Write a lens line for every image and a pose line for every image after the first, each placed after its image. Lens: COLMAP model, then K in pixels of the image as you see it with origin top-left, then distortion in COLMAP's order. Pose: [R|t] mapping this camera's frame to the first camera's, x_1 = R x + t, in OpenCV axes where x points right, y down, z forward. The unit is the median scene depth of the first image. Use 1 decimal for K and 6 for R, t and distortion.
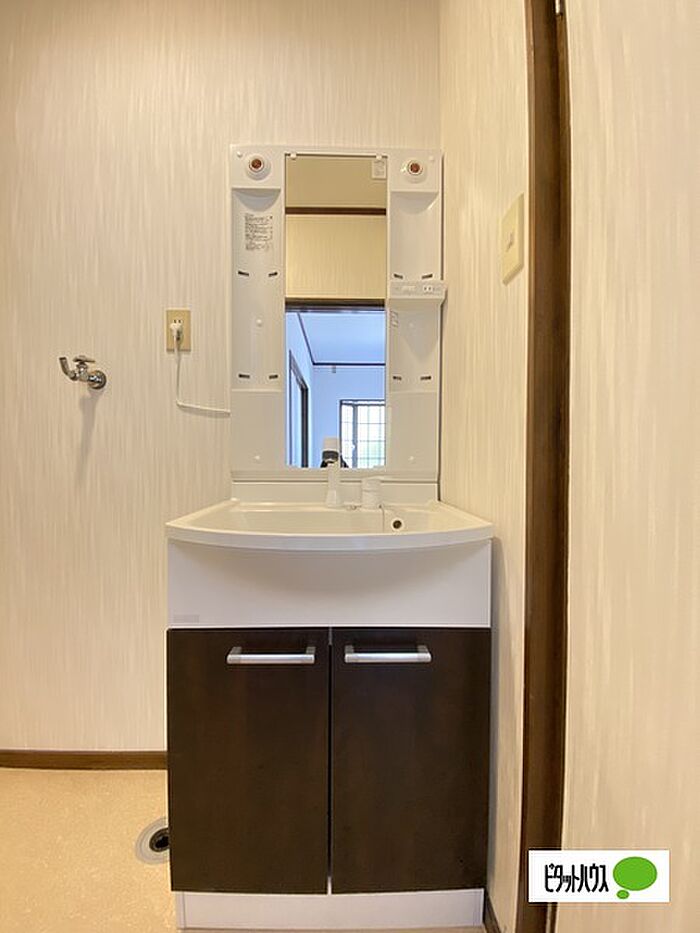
lens RADIAL K [[386.6, 0, 348.6], [0, 386.6, 462.1], [0, 0, 1]] dist [-0.027021, -0.004861]
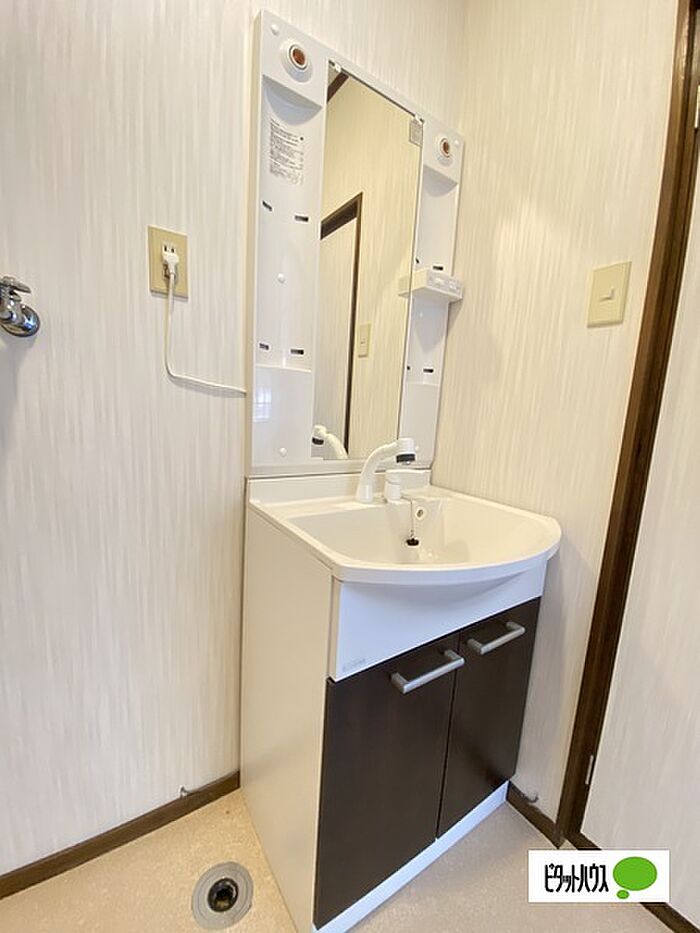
lens RADIAL K [[386.6, 0, 348.5], [0, 386.6, 467.3], [0, 0, 1]] dist [-0.027021, -0.004861]
pose [[0.834928, -0.041549, 0.548789, -0.568939], [-0.048590, 0.987688, 0.148702, -0.104473], [-0.548211, -0.150821, 0.822629, 0.222036]]
